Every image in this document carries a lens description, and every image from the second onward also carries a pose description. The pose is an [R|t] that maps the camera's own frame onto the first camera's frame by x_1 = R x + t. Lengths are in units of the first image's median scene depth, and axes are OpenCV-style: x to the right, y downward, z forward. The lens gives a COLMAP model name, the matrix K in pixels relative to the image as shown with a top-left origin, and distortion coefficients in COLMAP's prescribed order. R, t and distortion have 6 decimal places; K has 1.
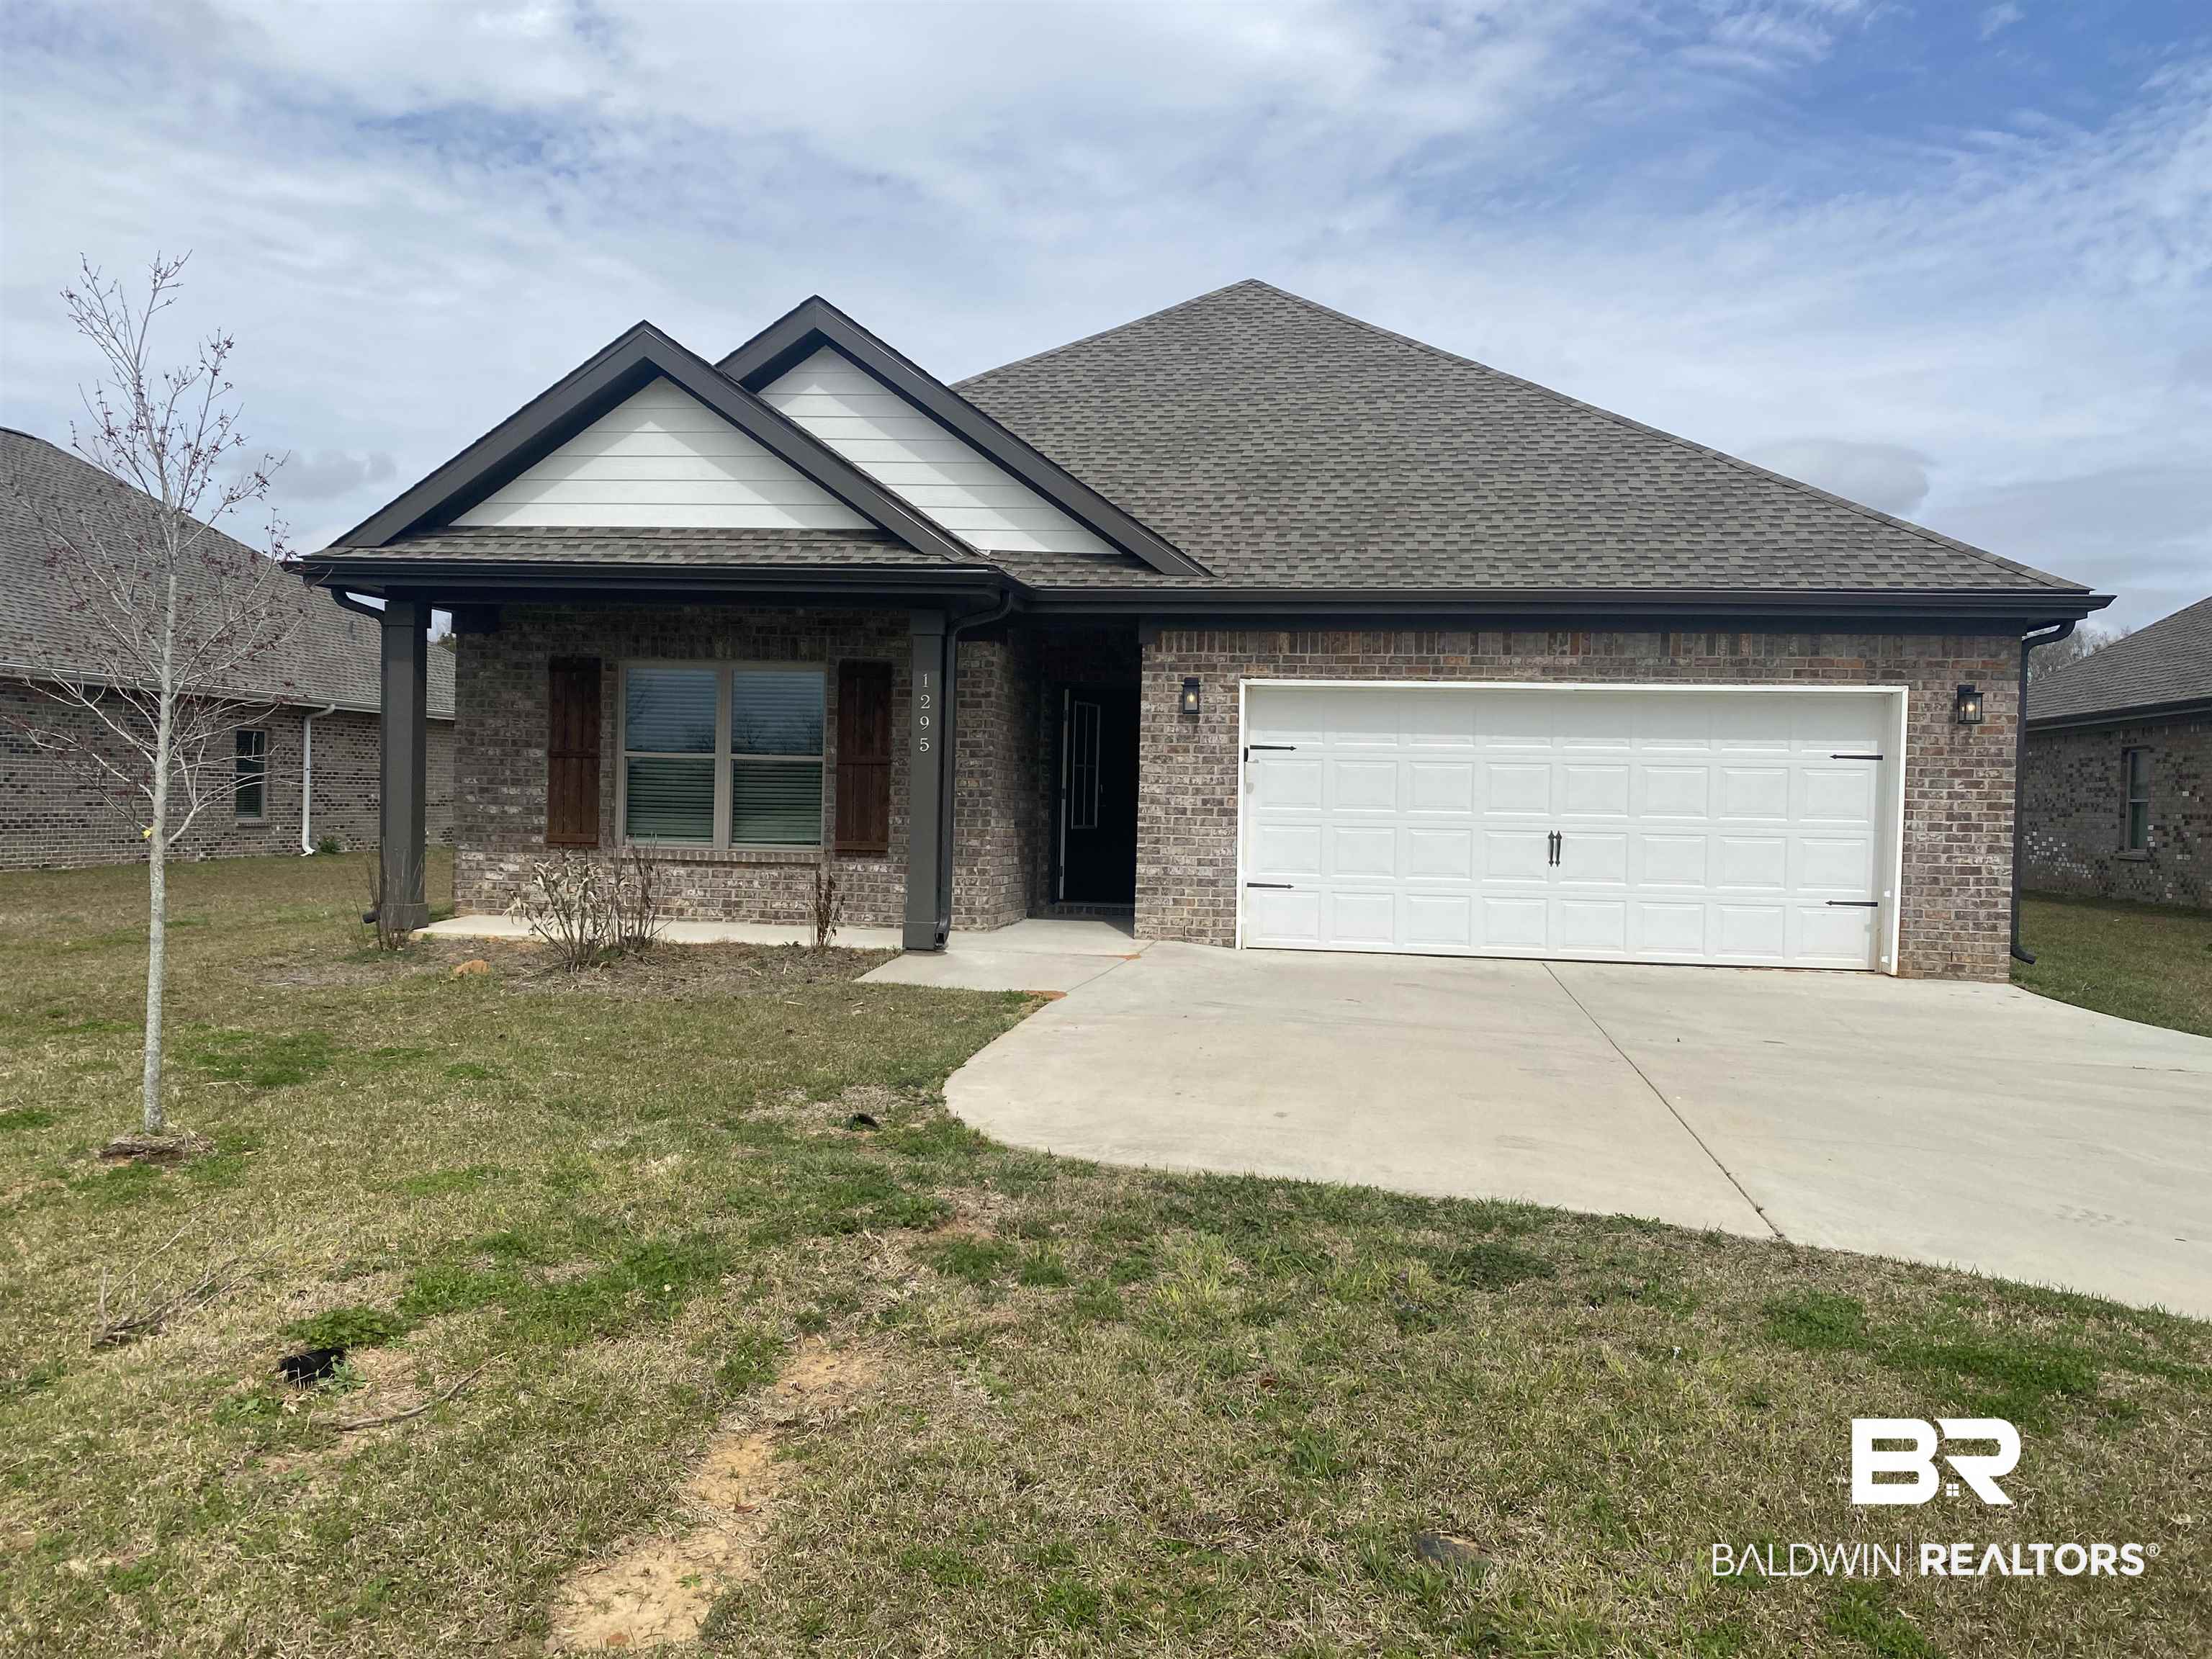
lens RADIAL K [[1556.0, 0, 1106.0], [0, 1556.0, 829.5], [0, 0, 1]] dist [-0.043064, -0.000367]
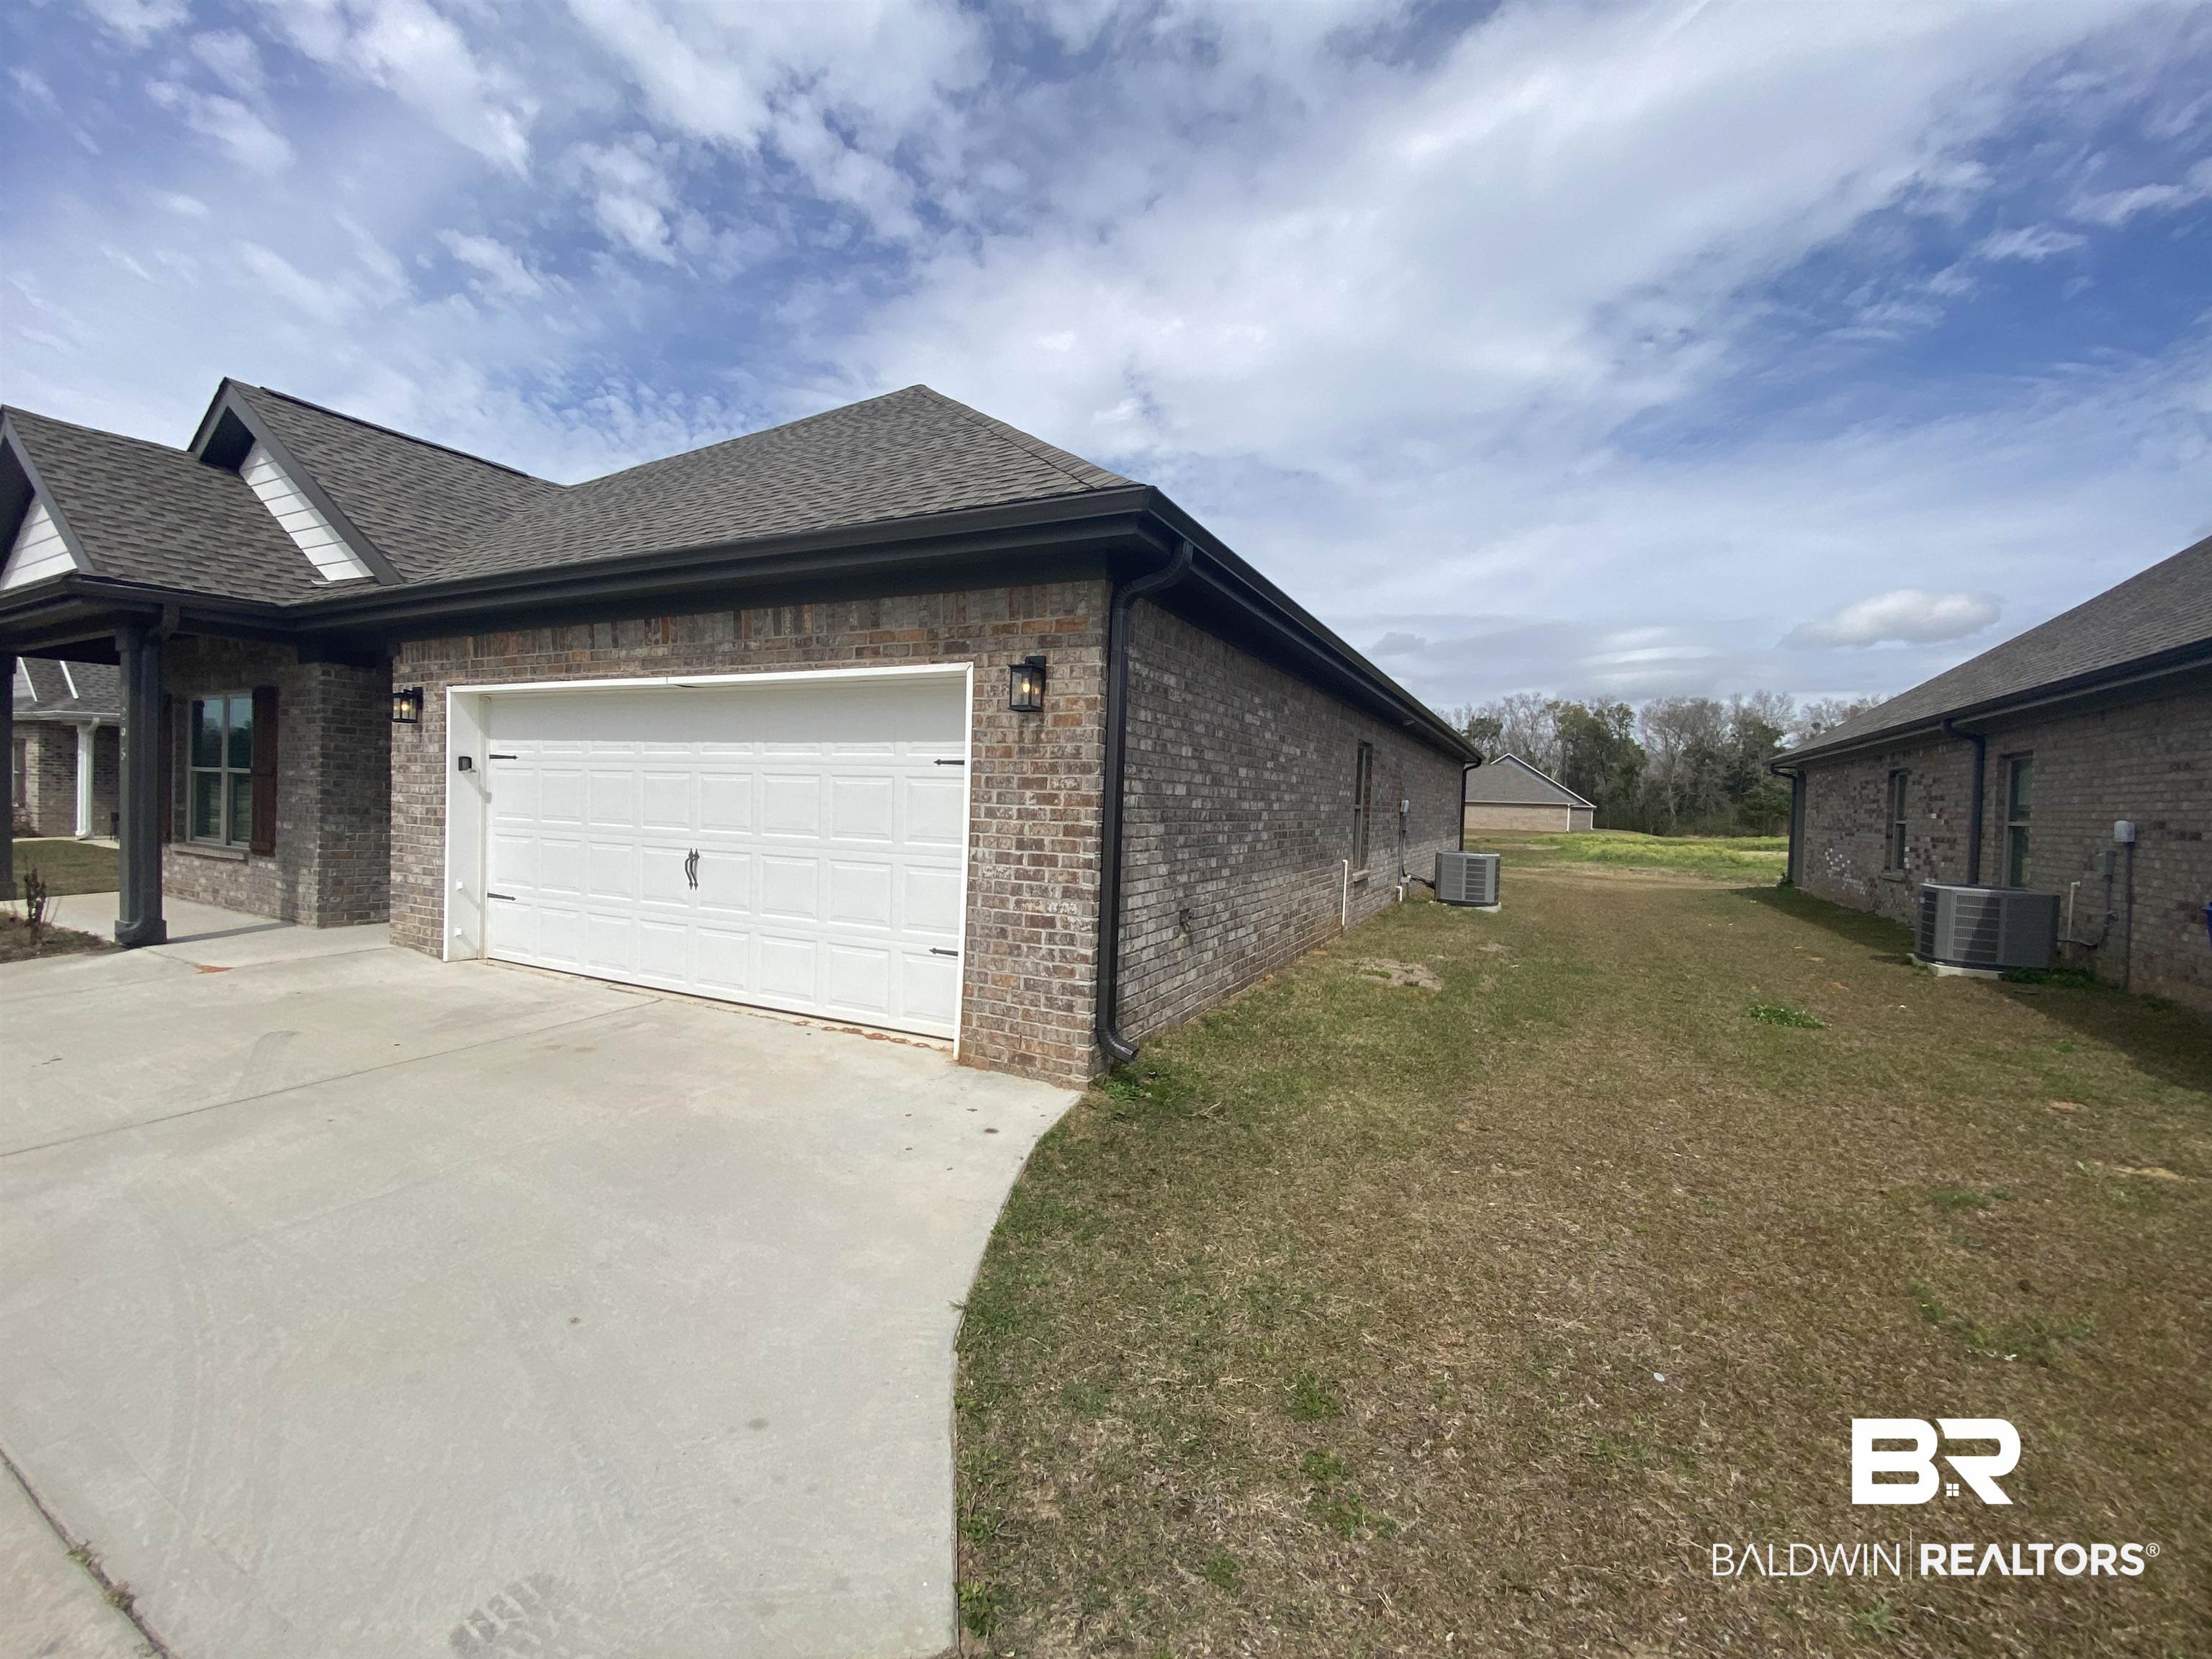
lens RADIAL K [[887.5, 0, 1097.1], [0, 887.5, 822.2], [0, 0, 1]] dist [0.030805, -0.026289]
pose [[0.964275, 0.015686, -0.264439, 0.686267], [-0.016973, 0.999853, -0.002581, -0.017815], [0.264360, 0.006977, 0.964399, 0.609306]]
